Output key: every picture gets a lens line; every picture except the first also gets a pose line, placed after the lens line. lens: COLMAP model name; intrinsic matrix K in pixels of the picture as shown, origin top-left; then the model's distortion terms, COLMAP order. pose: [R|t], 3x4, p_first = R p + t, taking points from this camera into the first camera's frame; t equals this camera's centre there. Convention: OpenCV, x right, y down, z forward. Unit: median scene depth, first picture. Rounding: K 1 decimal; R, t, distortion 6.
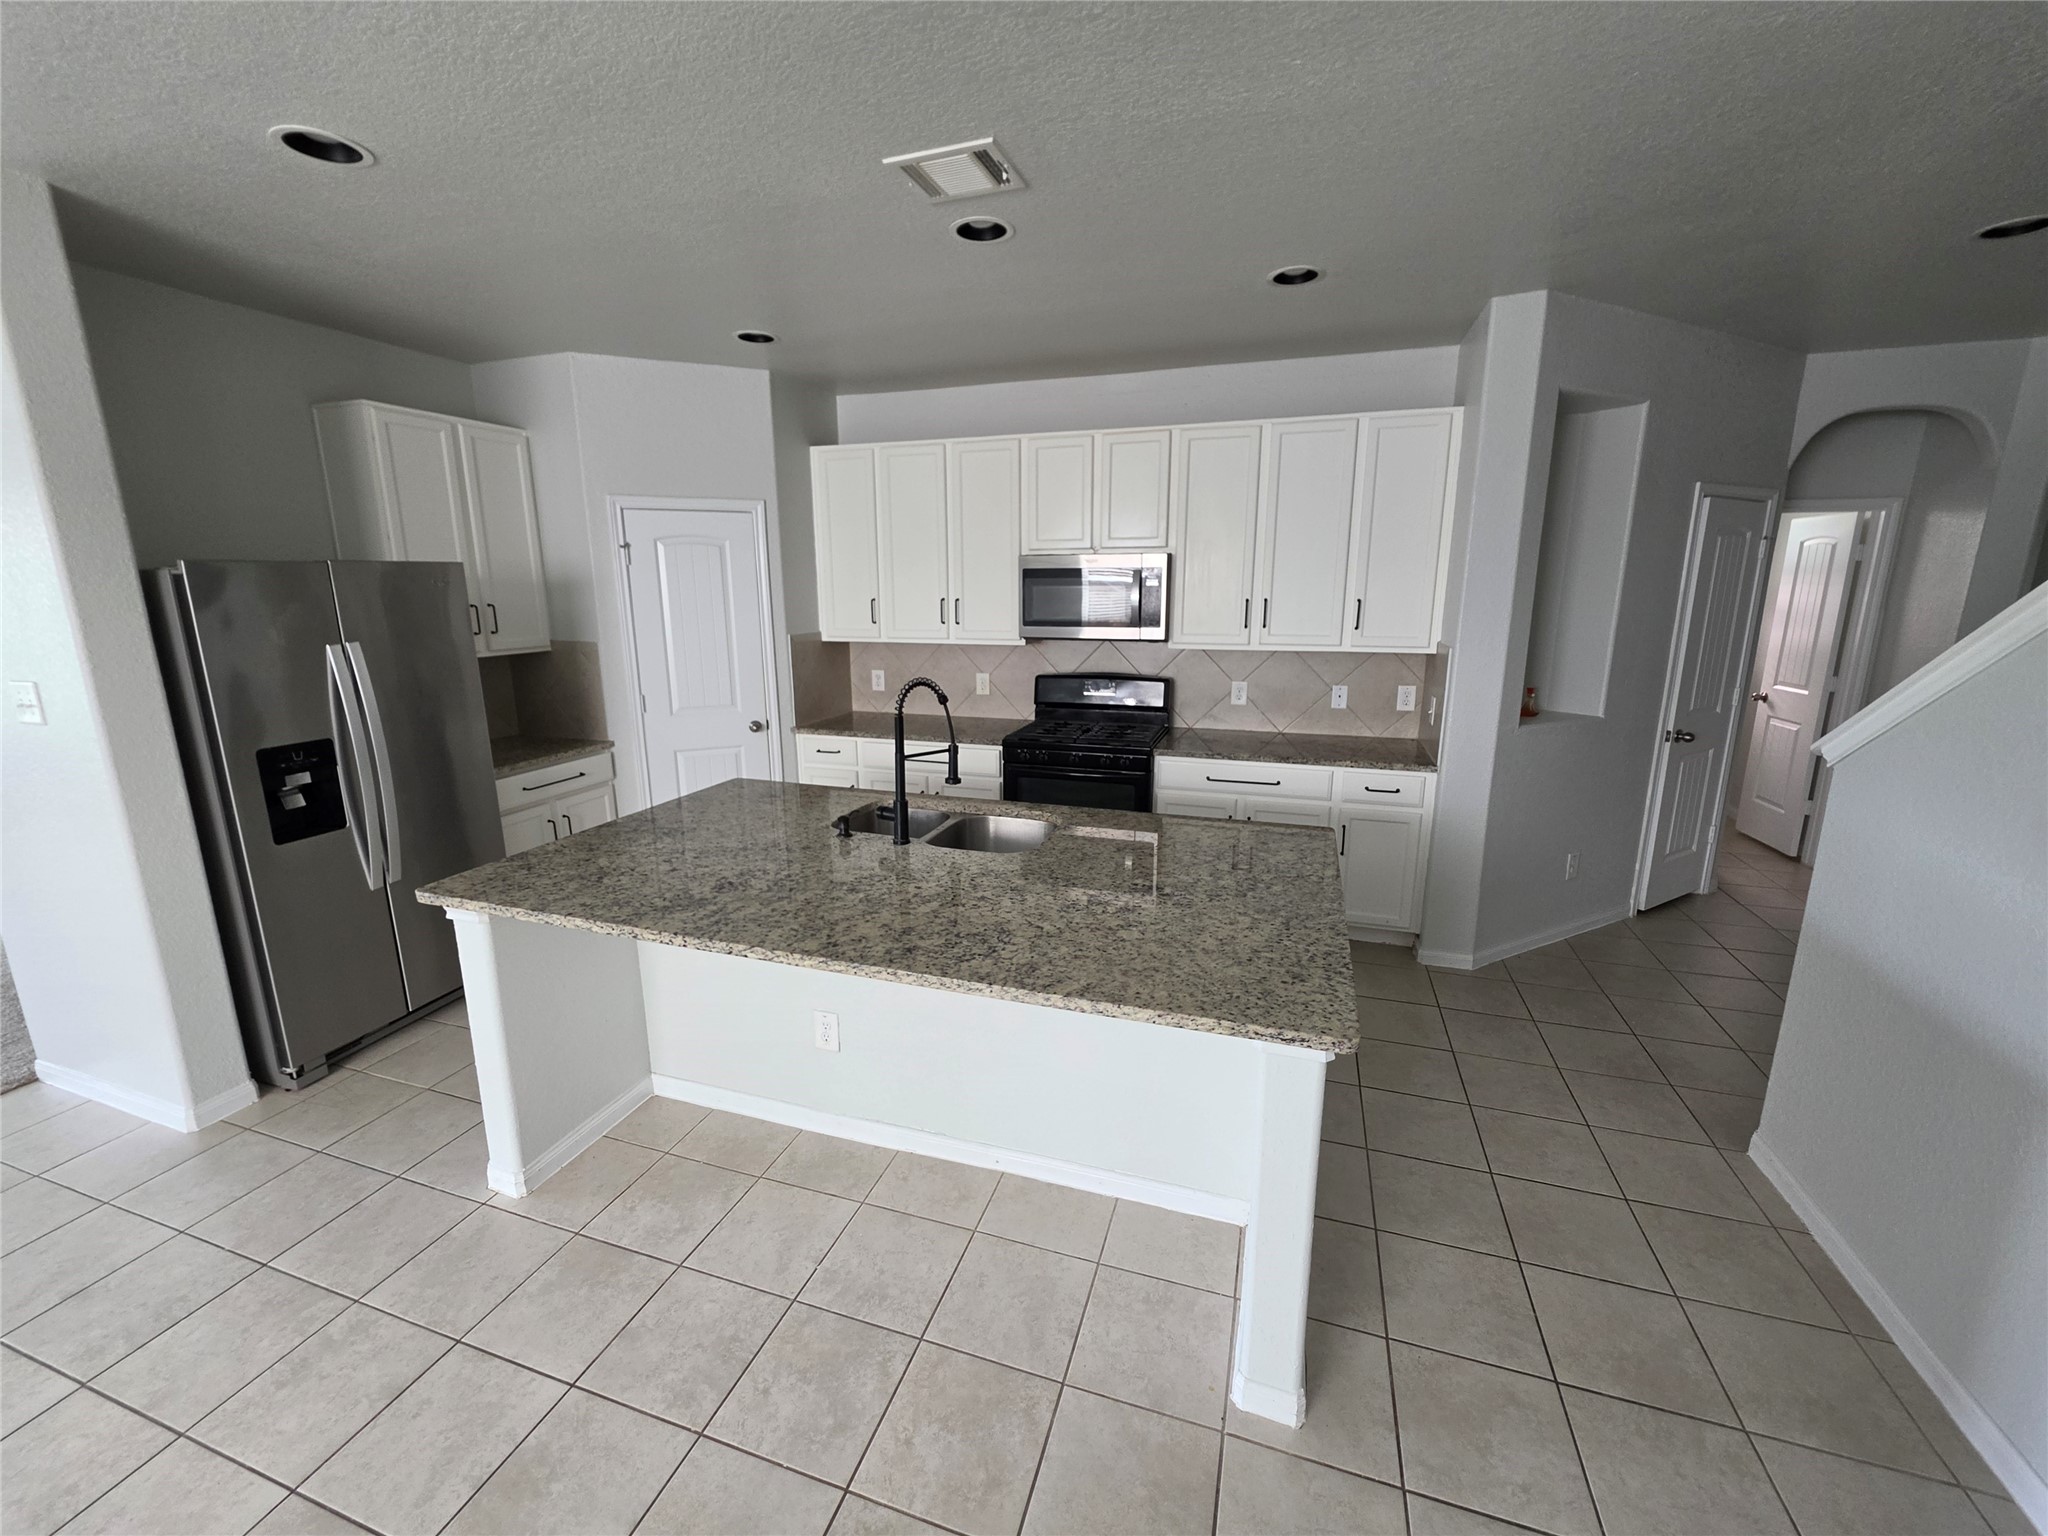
lens RADIAL K [[825.3, 0, 1018.1], [0, 825.3, 757.8], [0, 0, 1]] dist [-0.007058, 0.001974]
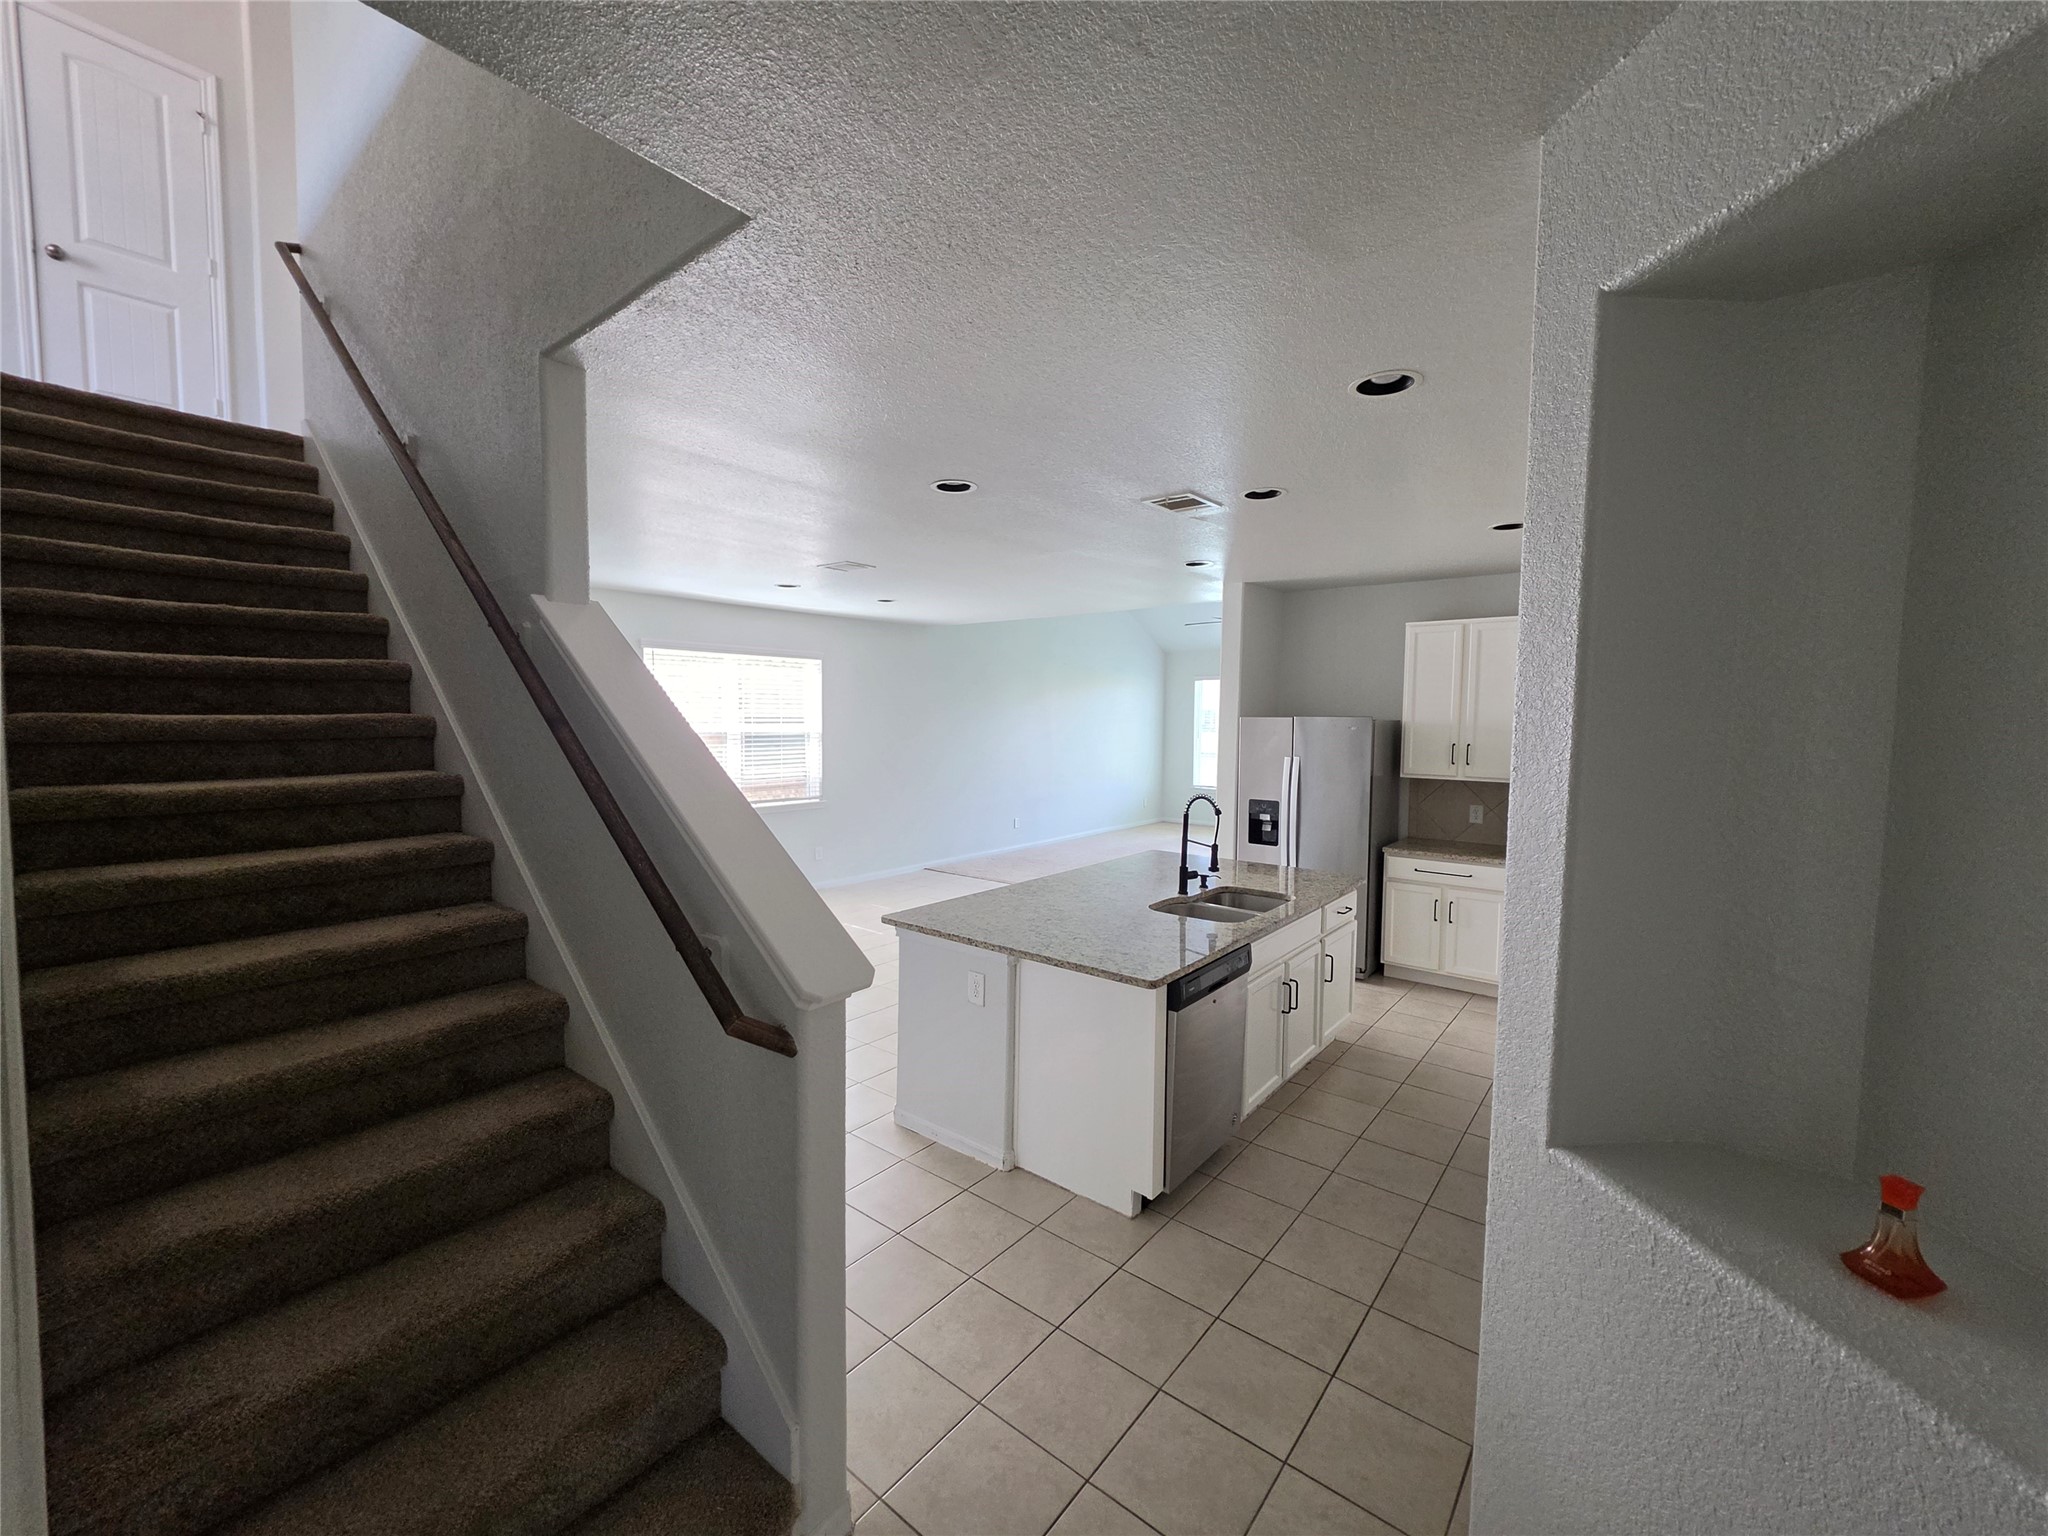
lens RADIAL K [[825.3, 0, 1020.8], [0, 825.3, 762.3], [0, 0, 1]] dist [-0.007058, 0.001974]
pose [[-0.353844, 0.057850, -0.933514, 1.517942], [-0.201083, 0.970041, 0.136333, -0.312359], [0.913433, 0.235955, -0.331610, 1.246281]]
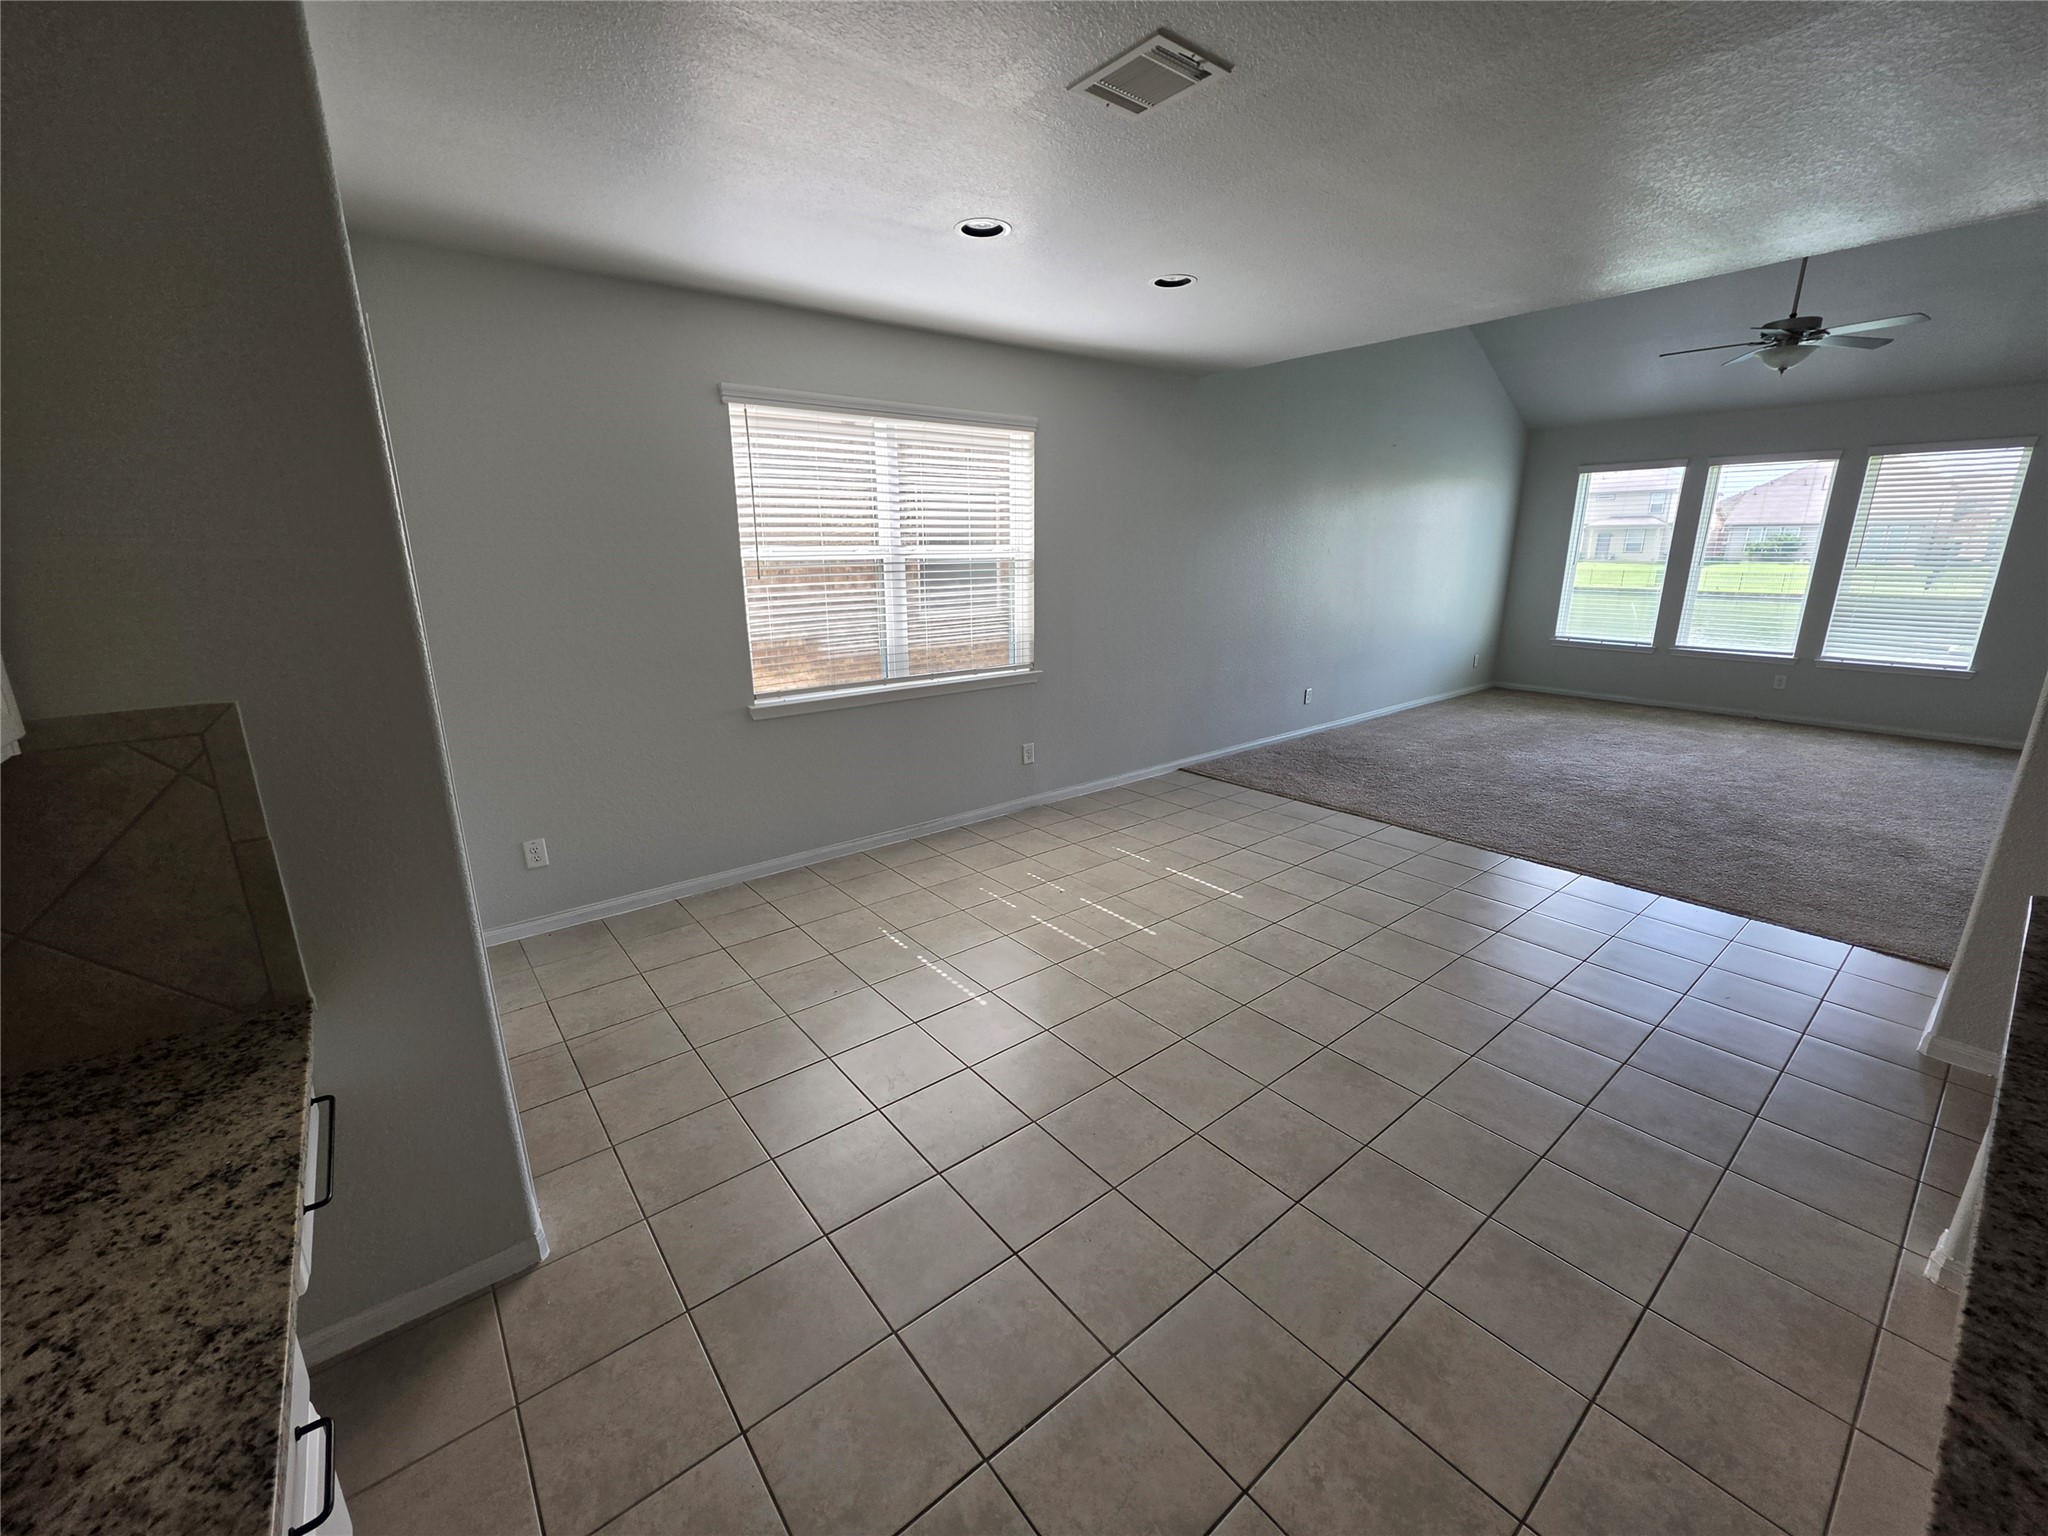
lens RADIAL K [[825.3, 0, 1021.4], [0, 825.3, 761.7], [0, 0, 1]] dist [-0.007058, 0.001974]
pose [[-0.540656, 0.225917, -0.810341, 0.406399], [-0.164900, 0.916117, 0.365427, -0.082406], [0.824924, 0.331196, -0.458050, 0.409096]]
